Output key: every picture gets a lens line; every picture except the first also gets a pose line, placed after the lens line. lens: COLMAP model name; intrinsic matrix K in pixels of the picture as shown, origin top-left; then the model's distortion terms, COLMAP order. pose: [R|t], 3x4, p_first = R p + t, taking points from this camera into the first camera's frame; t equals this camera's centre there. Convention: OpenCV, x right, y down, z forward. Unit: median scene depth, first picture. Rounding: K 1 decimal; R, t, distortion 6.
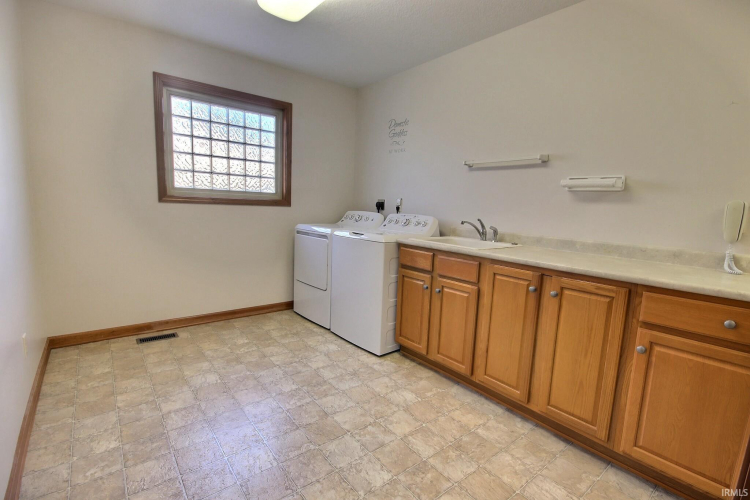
lens RADIAL K [[347.0, 0, 388.2], [0, 347.0, 252.2], [0, 0, 1]] dist [-0.002507, -0.000244]
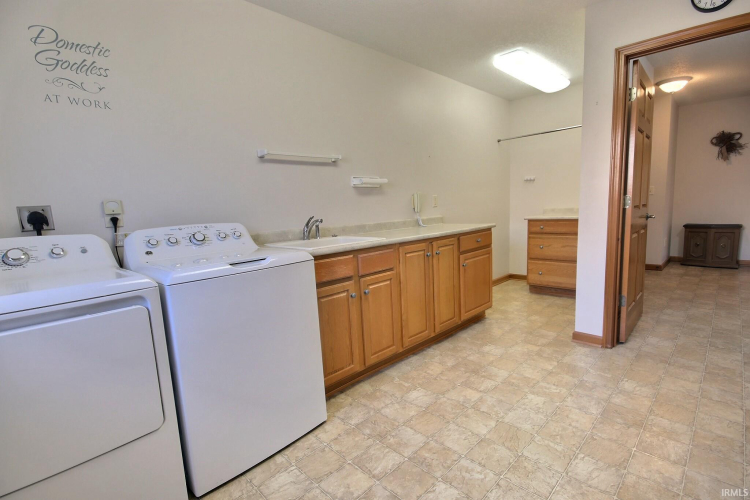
lens RADIAL K [[367.9, 0, 375.0], [0, 367.9, 250.0], [0, 0, 1]] dist [0.000728, 0.000497]
pose [[-0.102421, -0.153212, 0.982871, -0.853308], [0.179486, 0.969004, 0.169754, -0.169210], [-0.978414, 0.193798, -0.071747, 1.064942]]
